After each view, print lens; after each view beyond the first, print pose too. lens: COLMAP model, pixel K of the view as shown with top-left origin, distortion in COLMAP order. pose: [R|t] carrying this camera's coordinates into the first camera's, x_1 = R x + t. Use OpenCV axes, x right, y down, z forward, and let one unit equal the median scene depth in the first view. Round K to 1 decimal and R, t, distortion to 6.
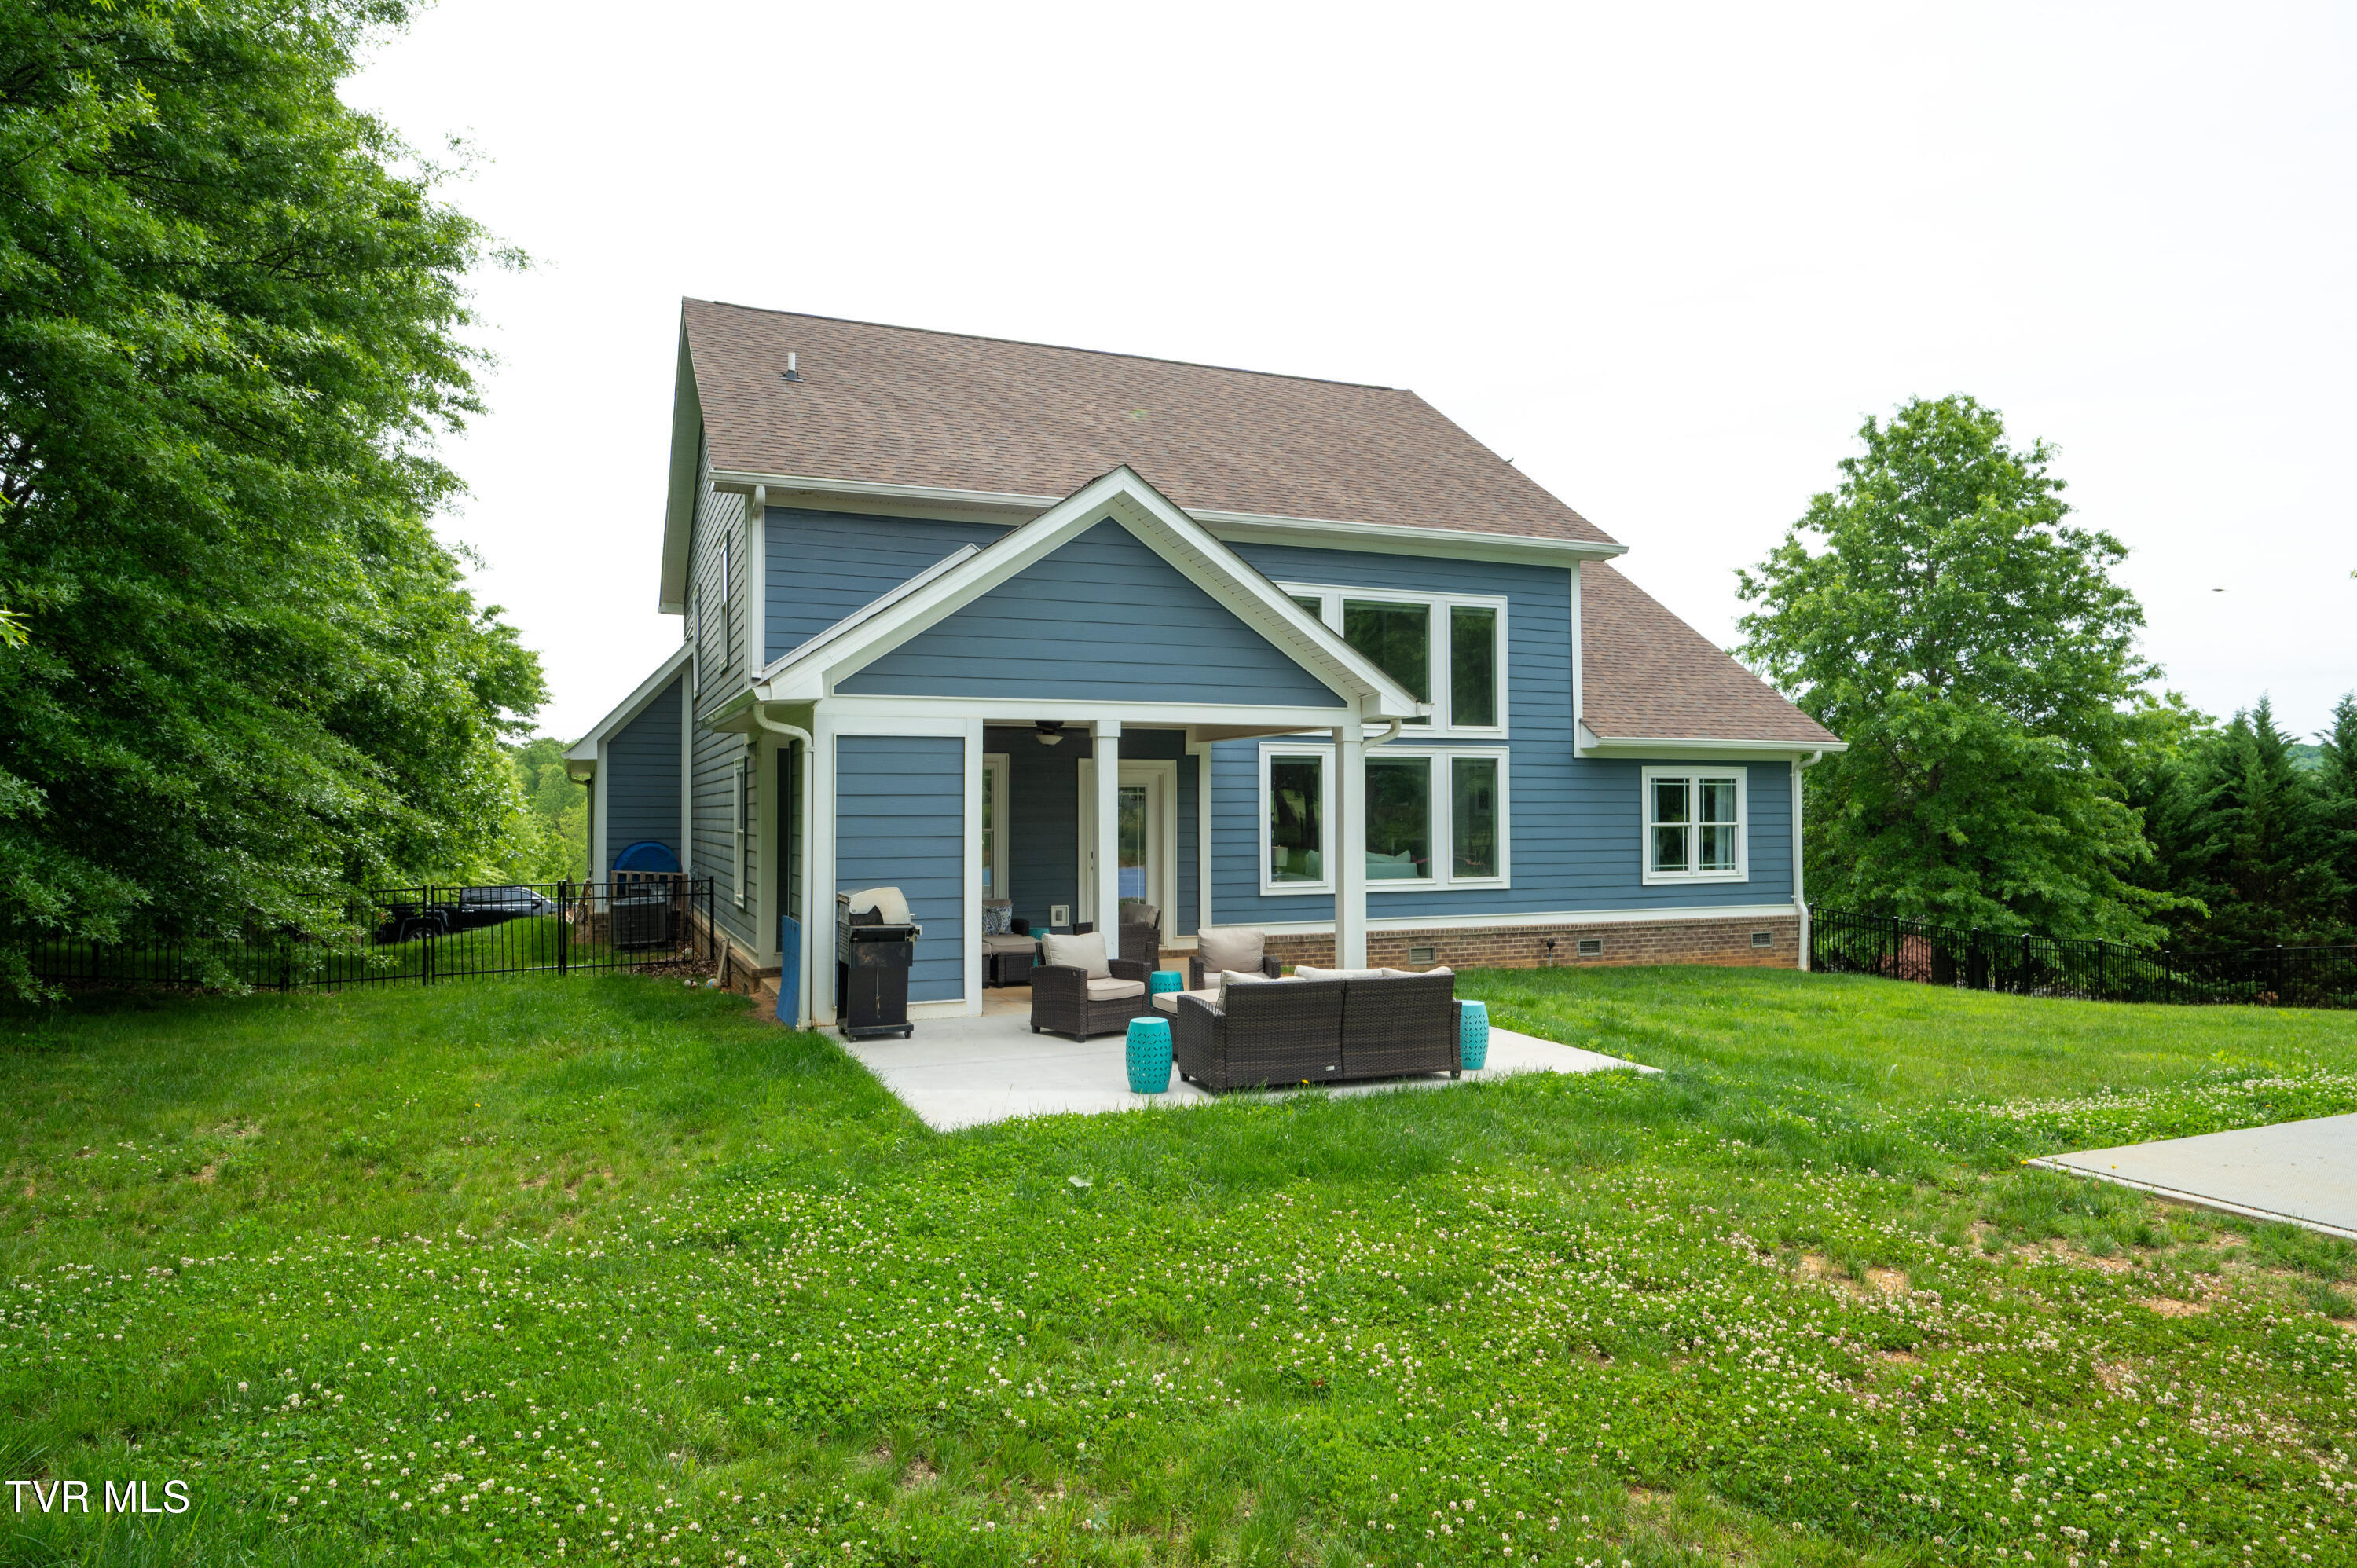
lens RADIAL K [[1437.7, 0, 1178.5], [0, 1437.7, 784.0], [0, 0, 1]] dist [-0.006712, -0.001674]
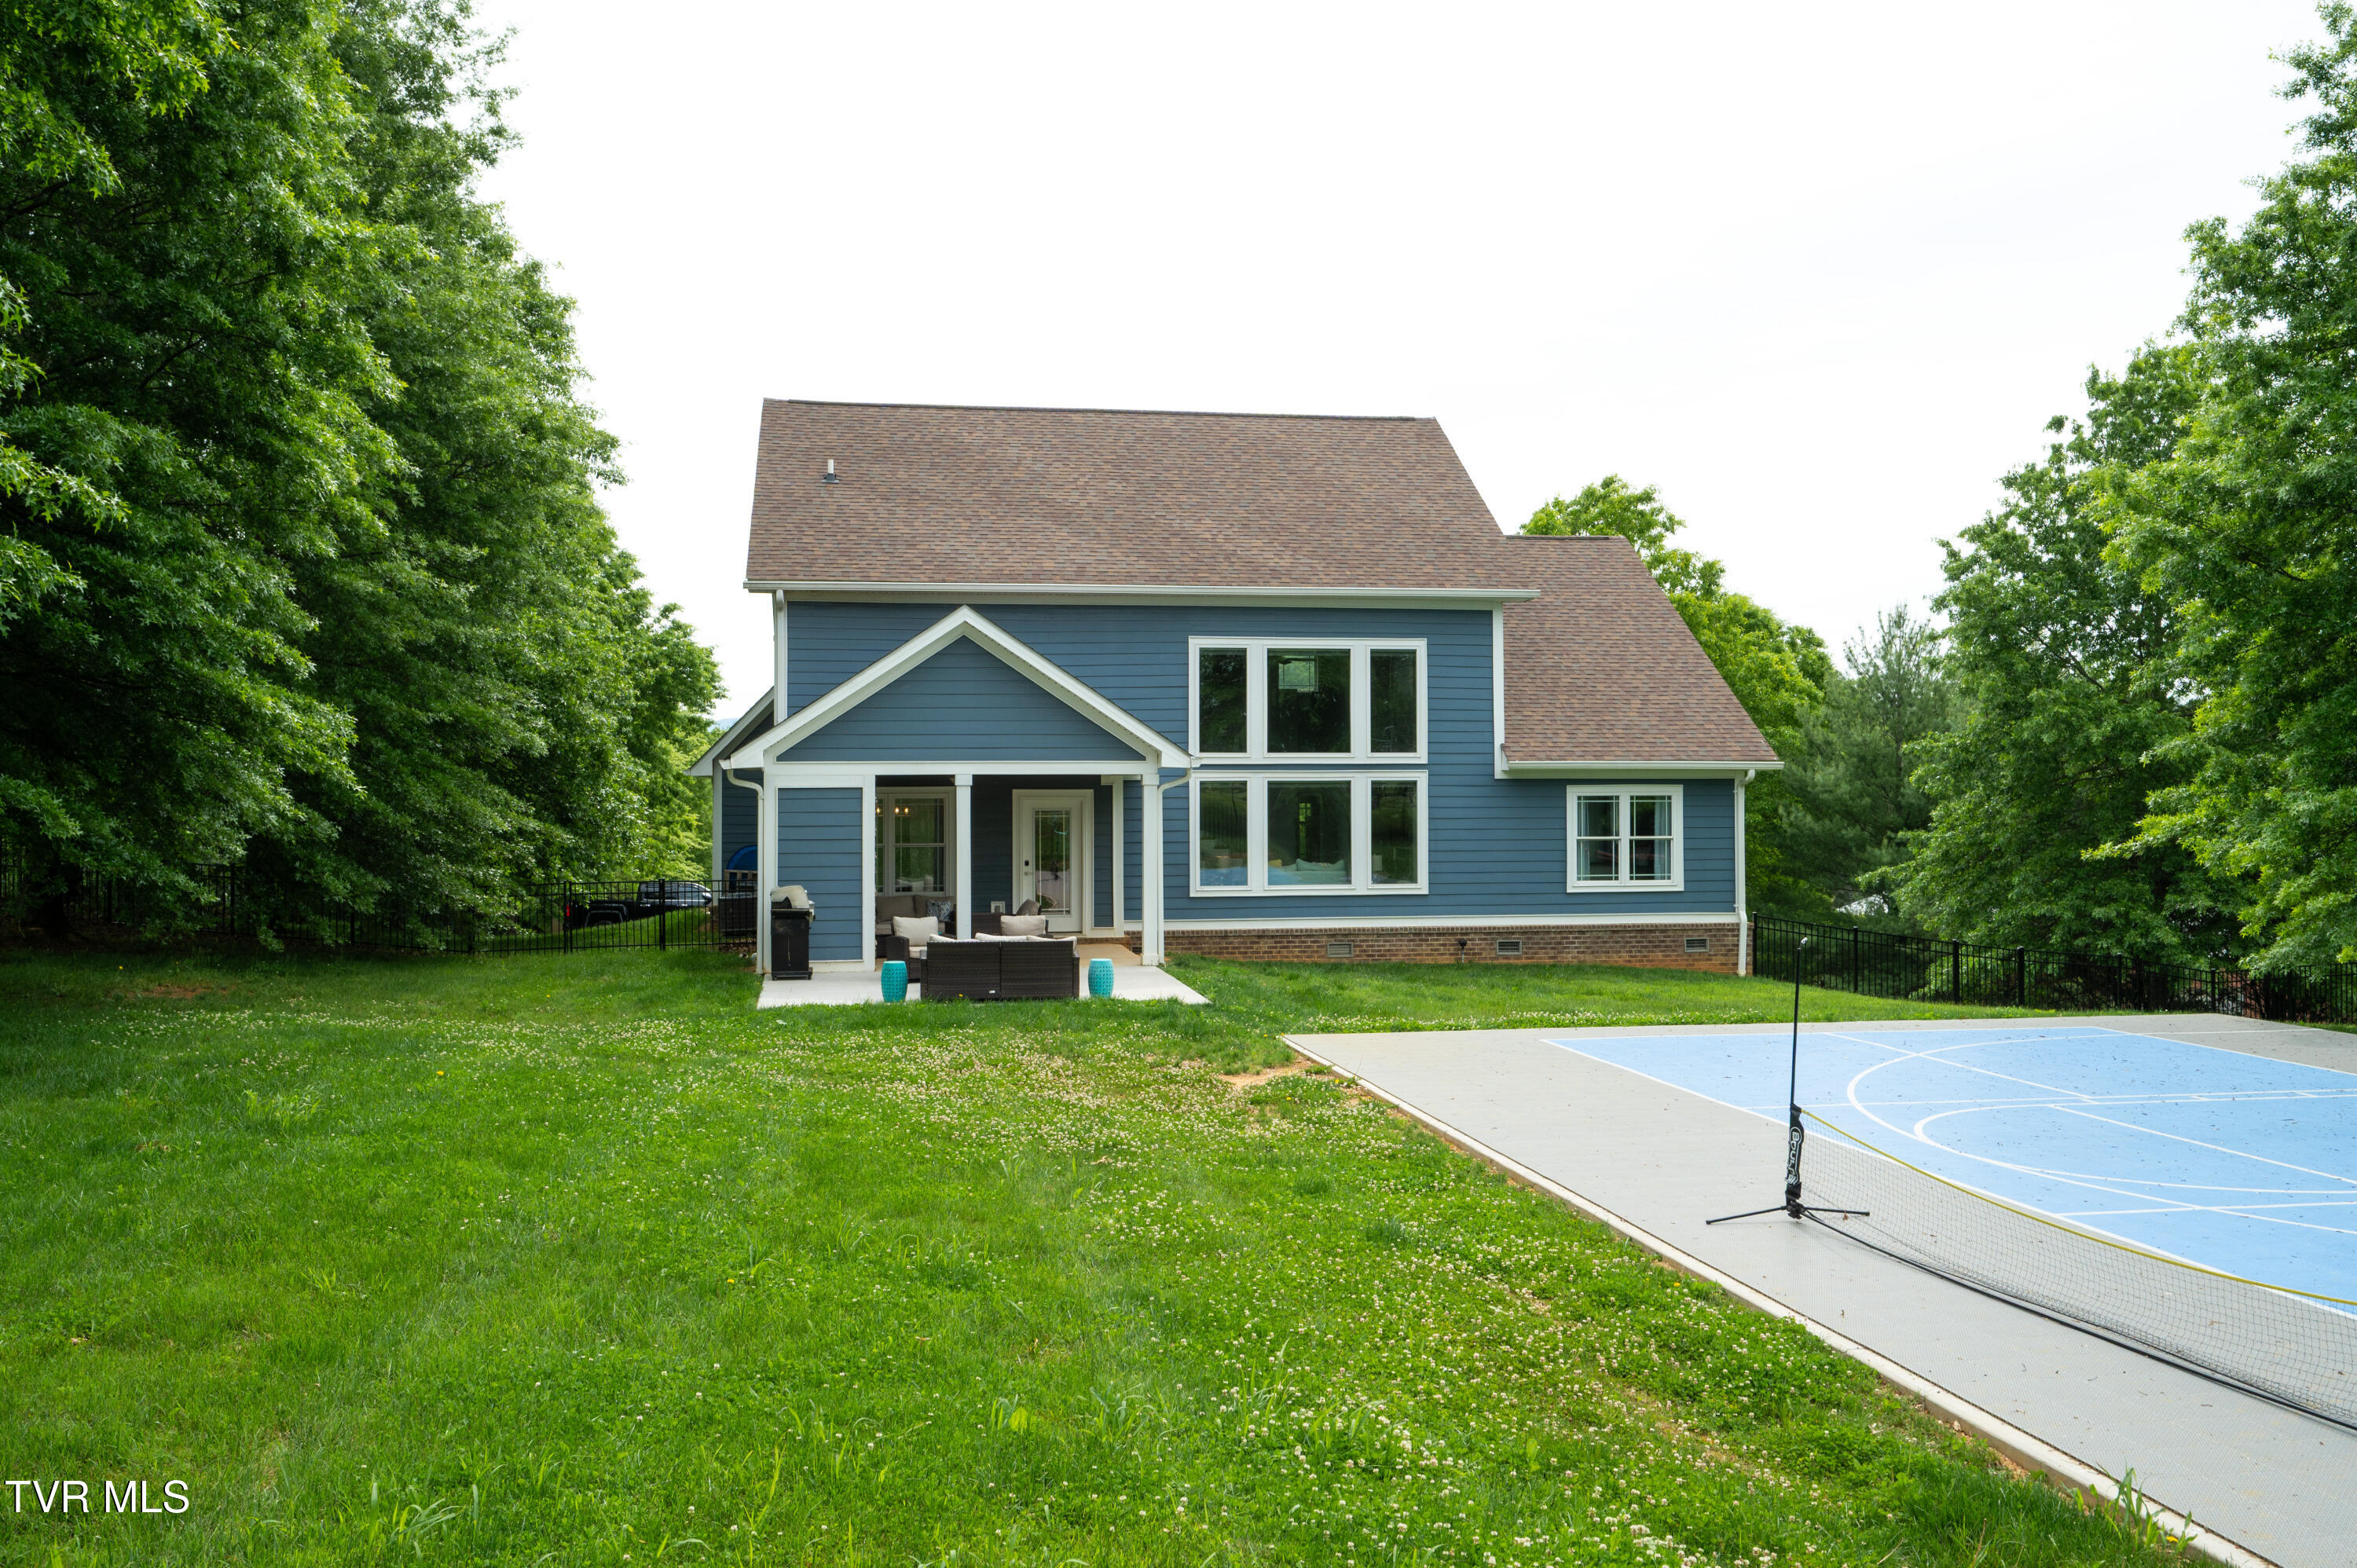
lens RADIAL K [[2016.3, 0, 1178.5], [0, 2016.3, 784.0], [0, 0, 1]] dist [-0.002566, 0.000061]
pose [[0.972428, 0.000224, -0.233202, 0.412272], [0.004340, 0.999809, 0.019058, -0.046591], [0.233161, -0.019544, 0.972242, -0.609523]]
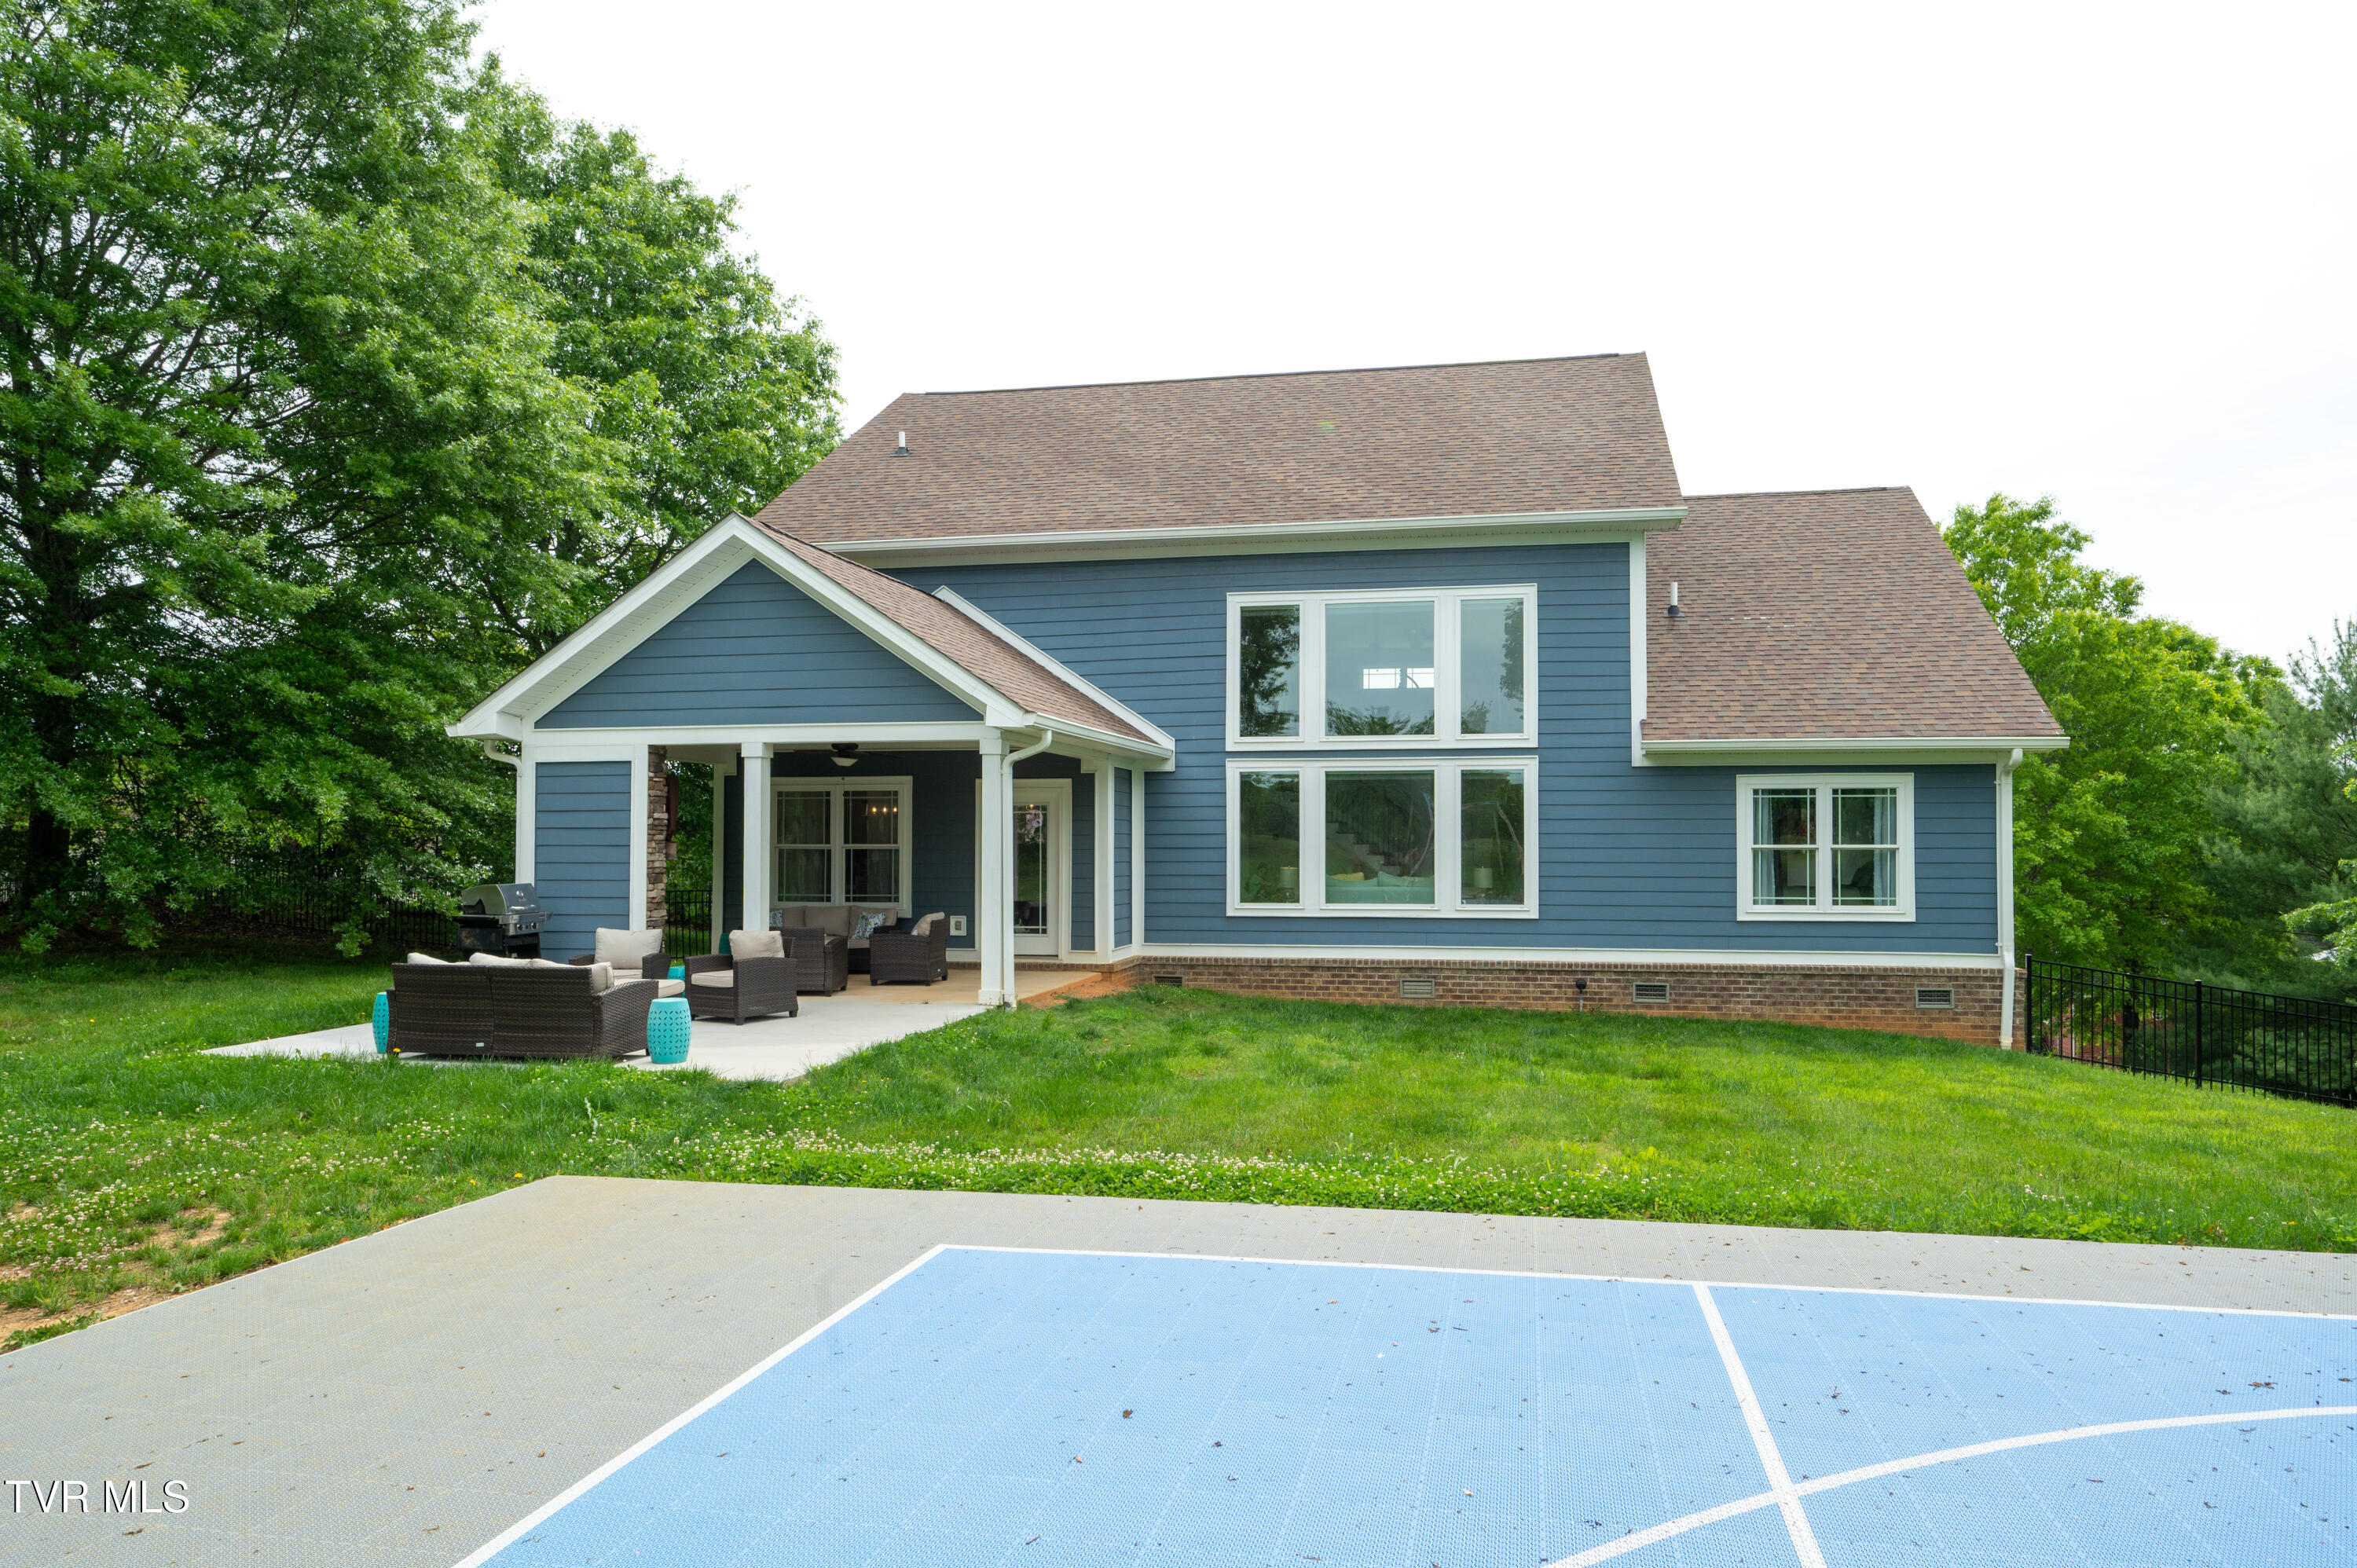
lens RADIAL K [[1436.0, 0, 1283.0], [0, 1436.0, 824.8], [0, 0, 1]] dist [0.001369, 0.001151]
pose [[0.843038, -0.005428, -0.537826, 0.568823], [0.007567, 0.999970, 0.001769, 0.013155], [0.537800, -0.005561, 0.843054, 0.183310]]
